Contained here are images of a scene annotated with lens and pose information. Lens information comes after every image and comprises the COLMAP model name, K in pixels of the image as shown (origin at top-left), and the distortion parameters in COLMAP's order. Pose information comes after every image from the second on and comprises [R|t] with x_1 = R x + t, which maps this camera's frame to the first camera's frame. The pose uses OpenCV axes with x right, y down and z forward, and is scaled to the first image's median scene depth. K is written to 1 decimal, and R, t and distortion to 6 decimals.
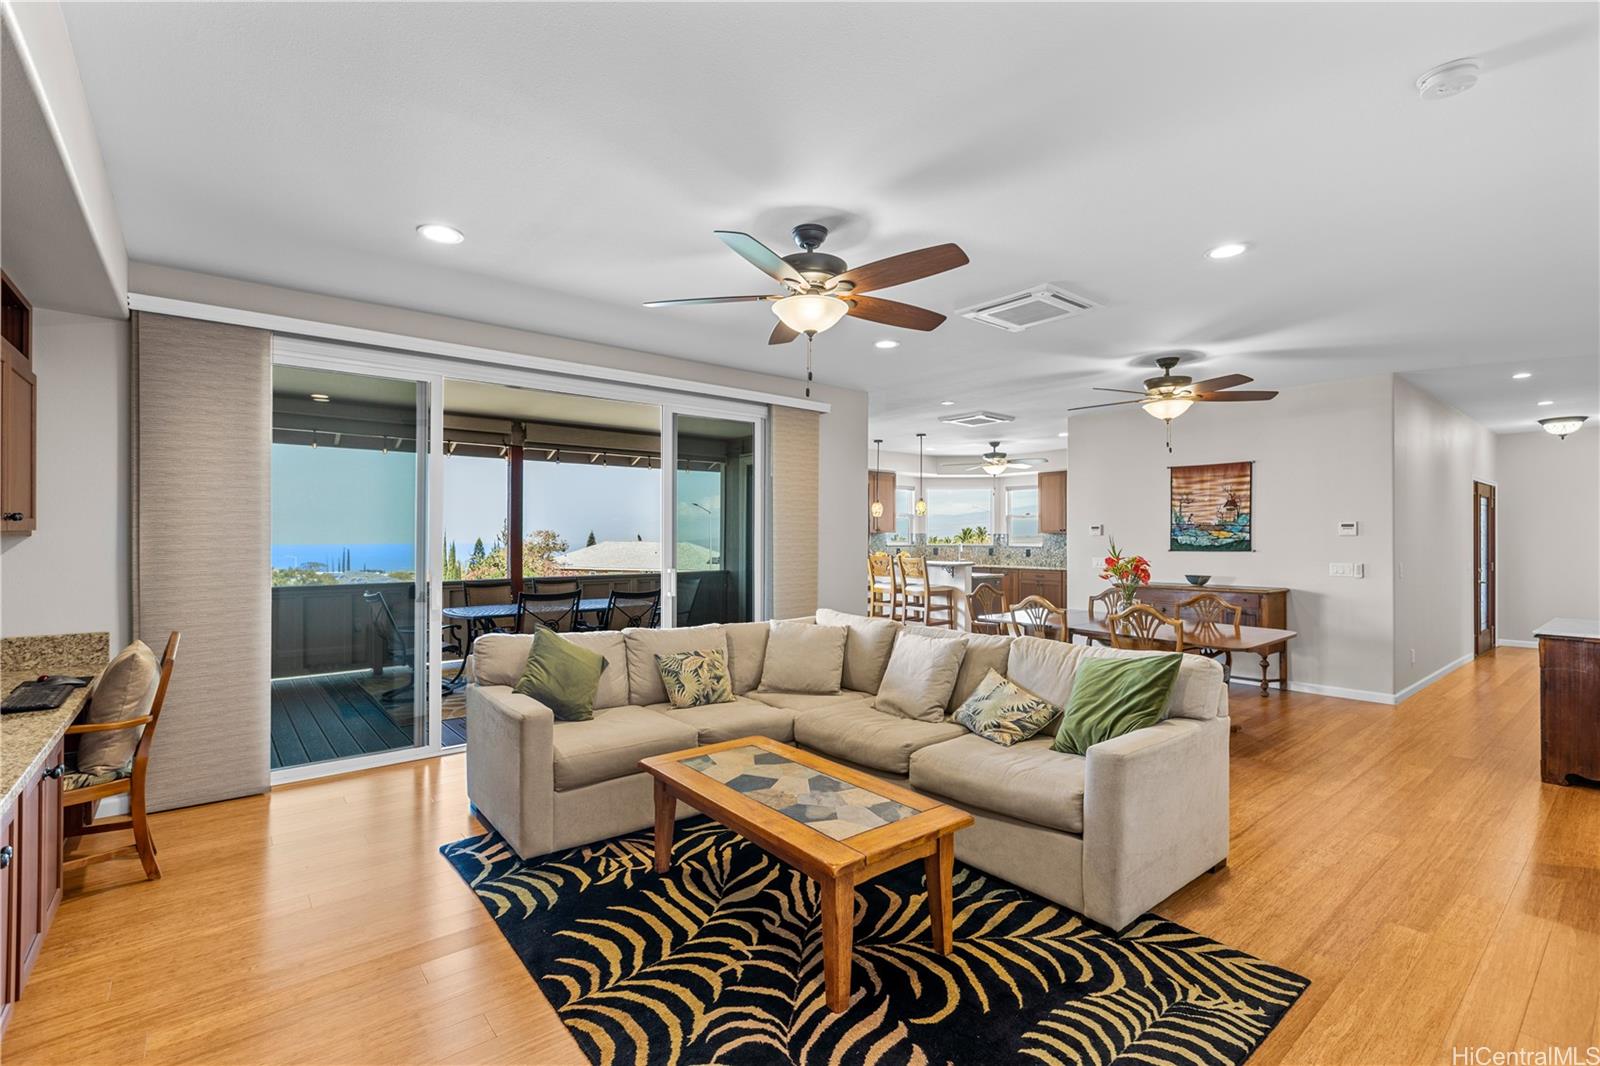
lens RADIAL K [[698.9, 0, 795.6], [0, 698.9, 538.3], [0, 0, 1]] dist [0.001057, 0.000115]
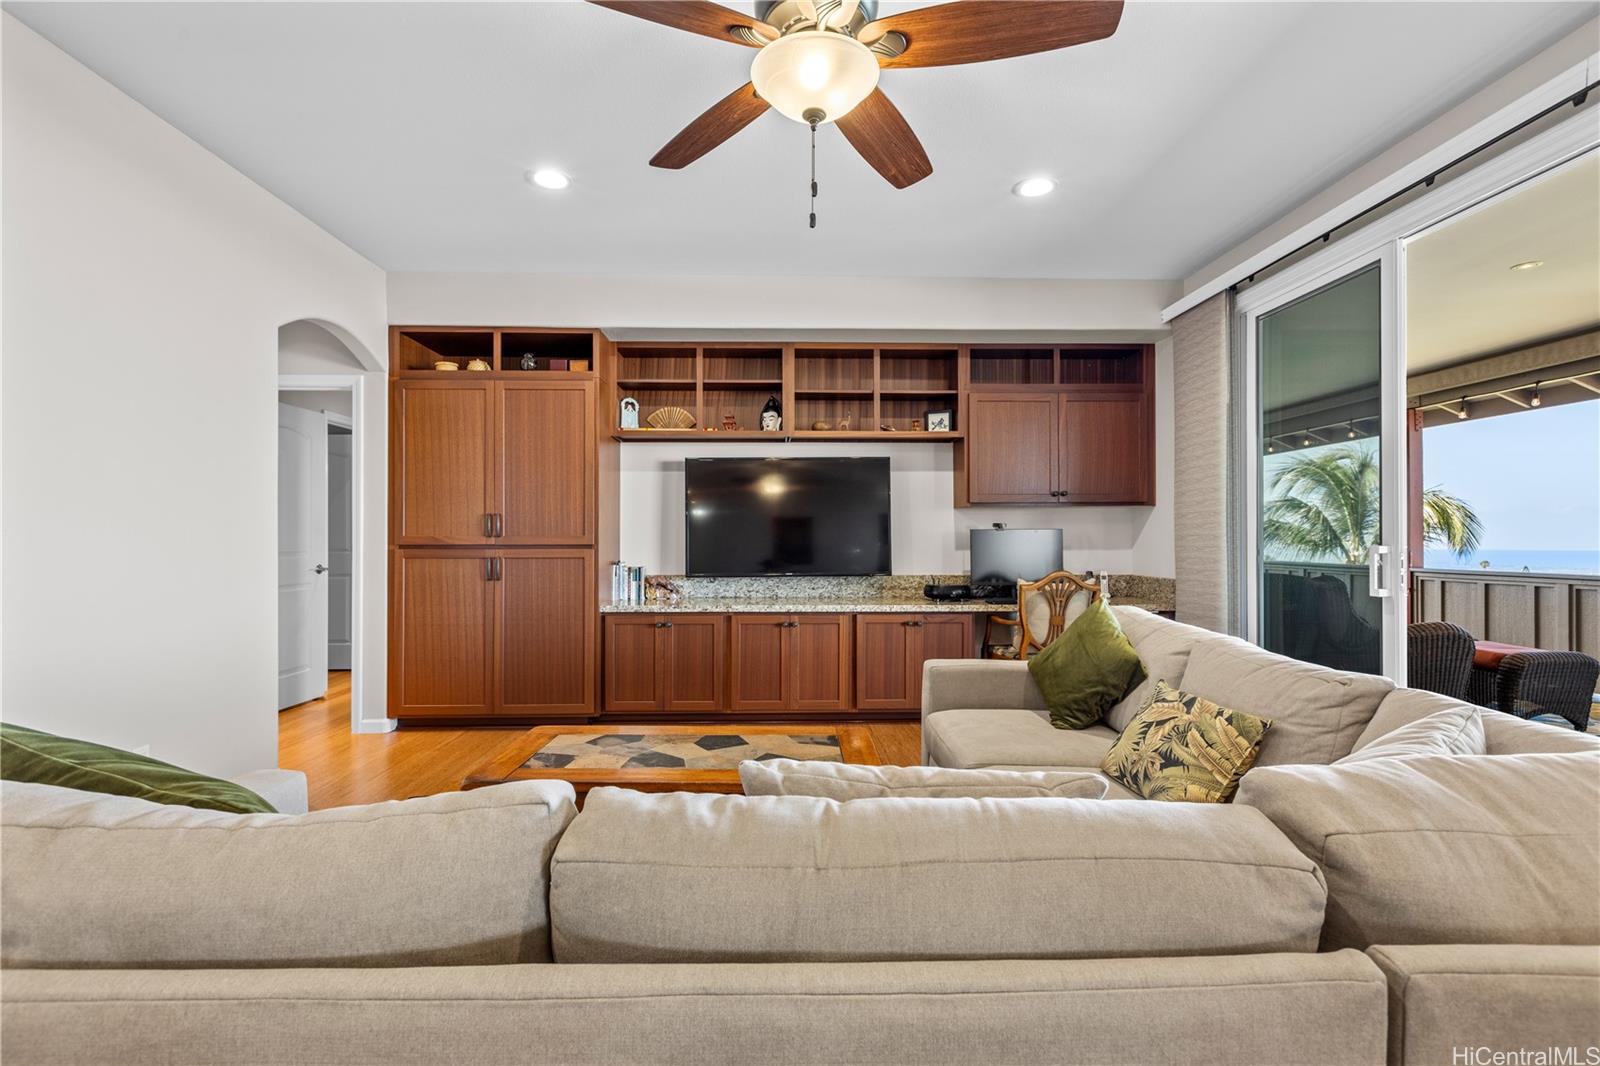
lens RADIAL K [[721.4, 0, 789.6], [0, 721.4, 539.7], [0, 0, 1]] dist [0.001571, 0.000241]
pose [[-0.610391, -0.002672, -0.792096, 0.522149], [-0.002497, 0.999996, -0.001448, 0.069936], [0.792096, 0.001094, -0.610395, 1.360163]]
